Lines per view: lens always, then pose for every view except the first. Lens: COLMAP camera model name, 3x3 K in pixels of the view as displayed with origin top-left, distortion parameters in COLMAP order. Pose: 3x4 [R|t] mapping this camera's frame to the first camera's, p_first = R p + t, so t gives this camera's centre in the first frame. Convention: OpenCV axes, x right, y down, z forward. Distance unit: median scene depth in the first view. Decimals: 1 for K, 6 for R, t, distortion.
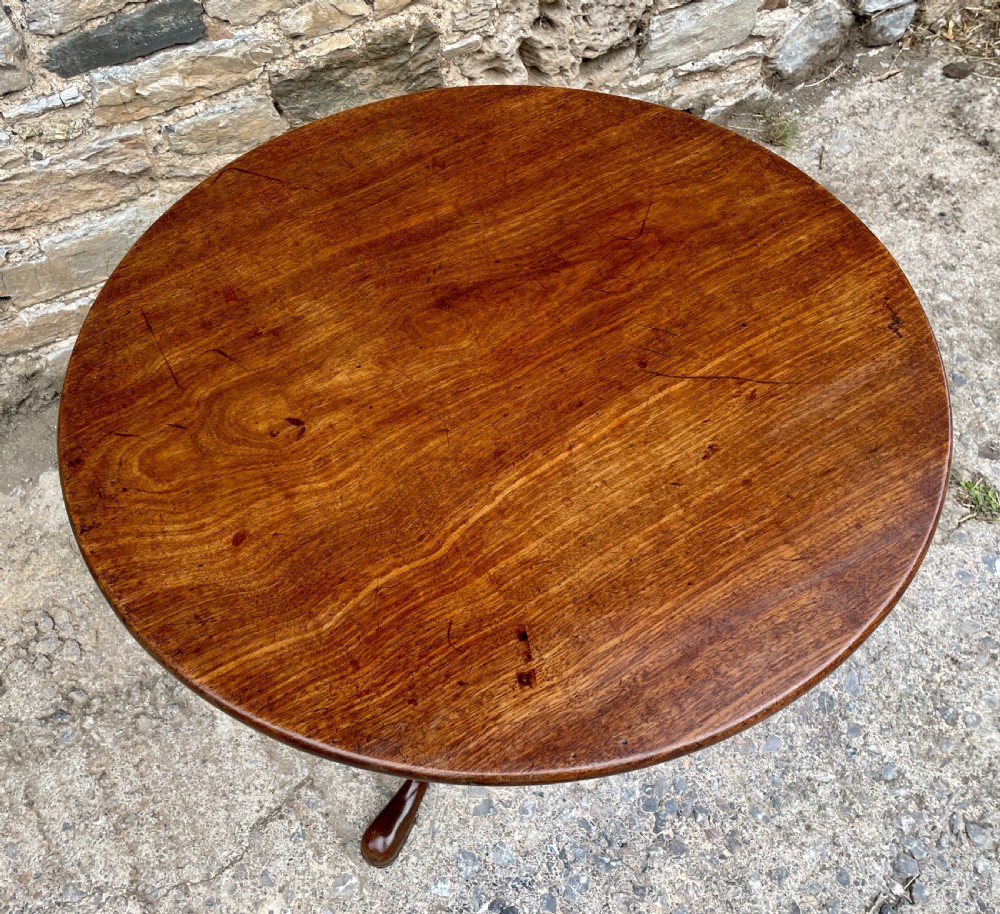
lens RADIAL K [[993.4, 0, 469.9], [0, 993.4, 460.4], [0, 0, 1]] dist [0.075886, -0.095893]
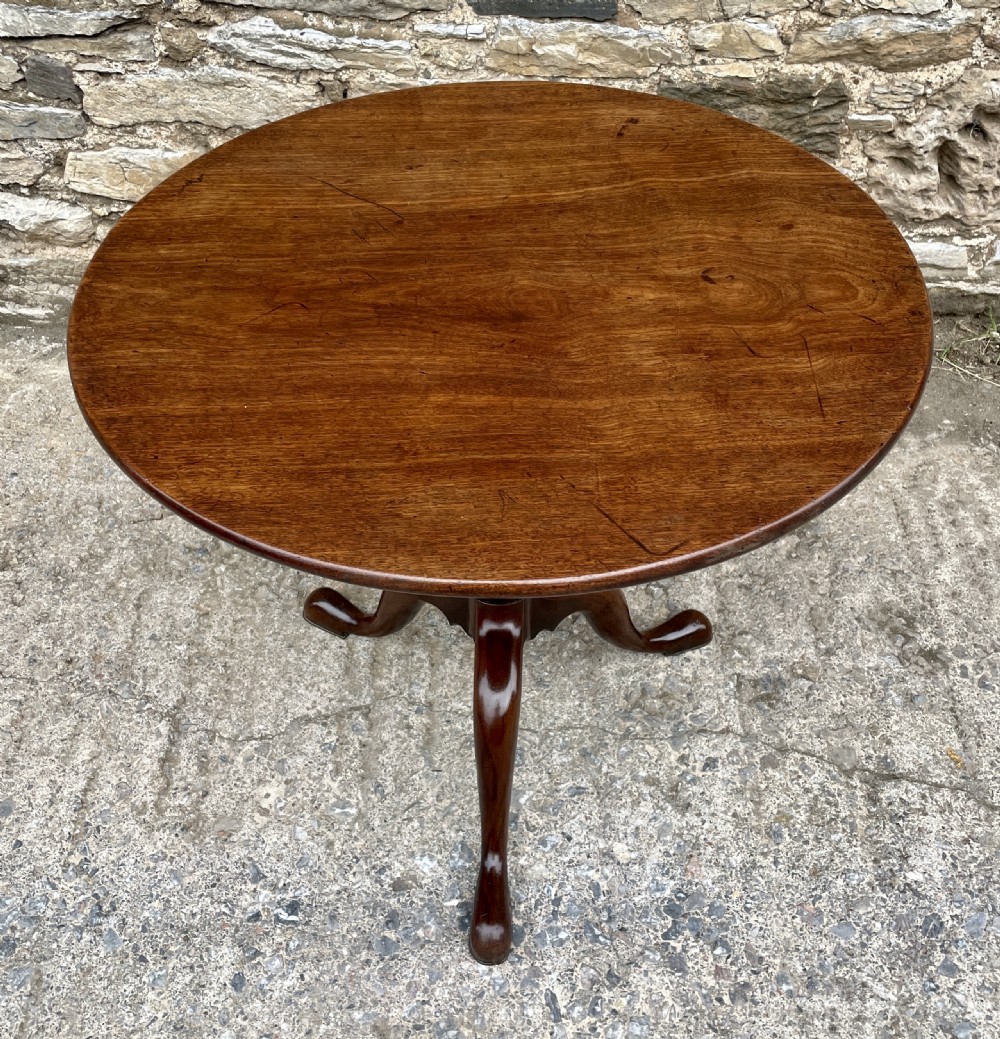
lens RADIAL K [[1214.6, 0, 481.0], [0, 1214.6, 464.8], [0, 0, 1]] dist [0.093884, -0.137242]
pose [[0.852653, 0.395630, -0.341262, 0.234946], [-0.447238, 0.890343, -0.085249, 0.157156], [0.270114, 0.225313, 0.936094, -0.118862]]
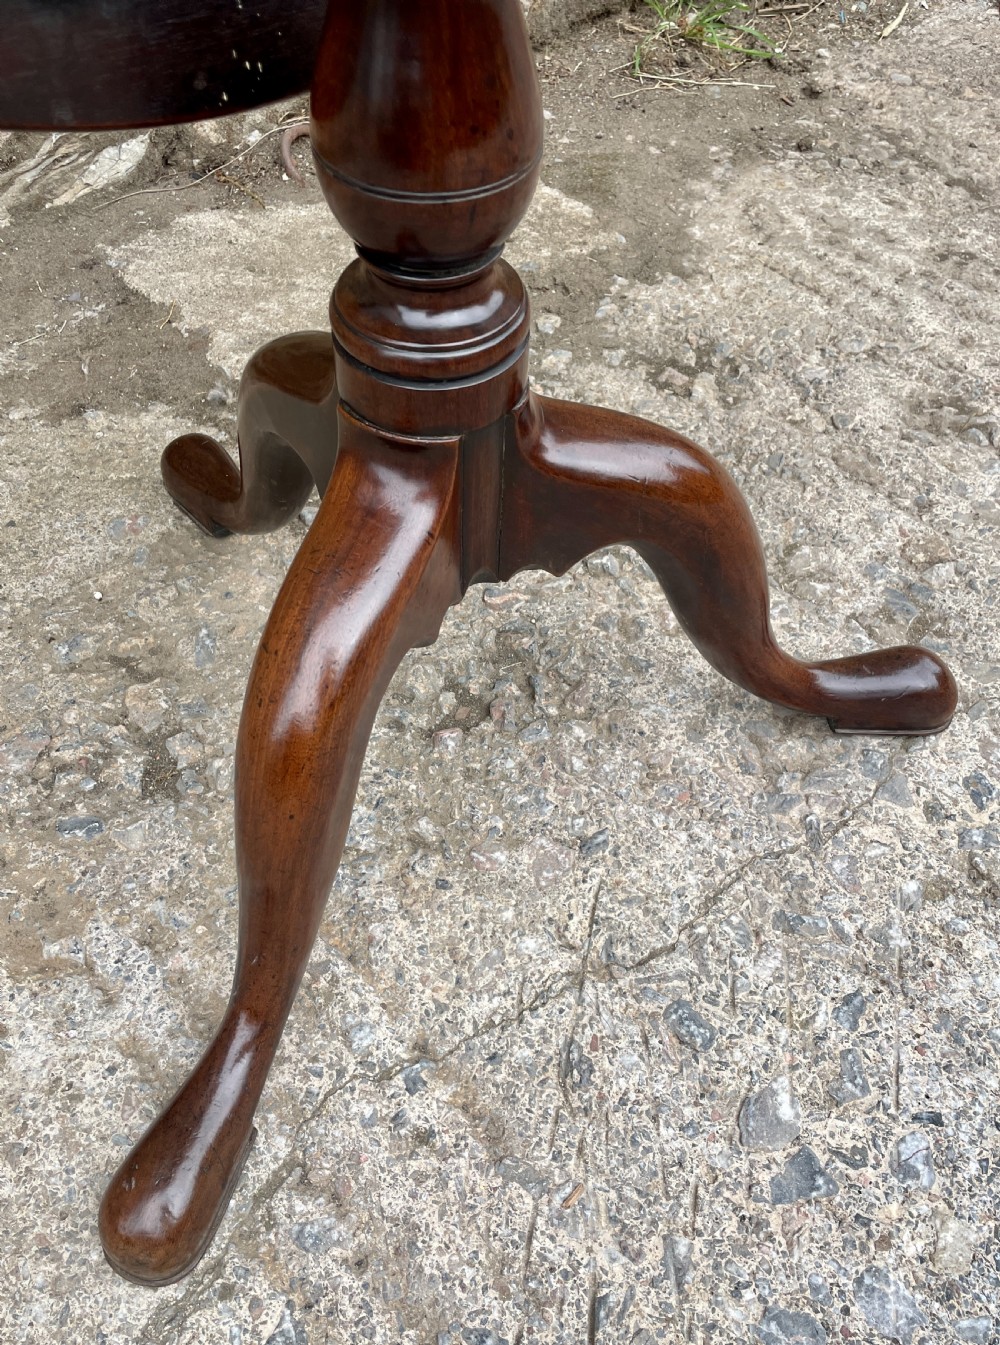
lens RADIAL K [[1154.5, 0, 492.2], [0, 1154.5, 681.6], [0, 0, 1]] dist [0.093872, -0.141975]
pose [[0.984720, -0.080478, 0.154435, -0.138122], [0.090596, 0.994101, -0.059624, 0.175402], [-0.148726, 0.072704, 0.986202, 0.558197]]
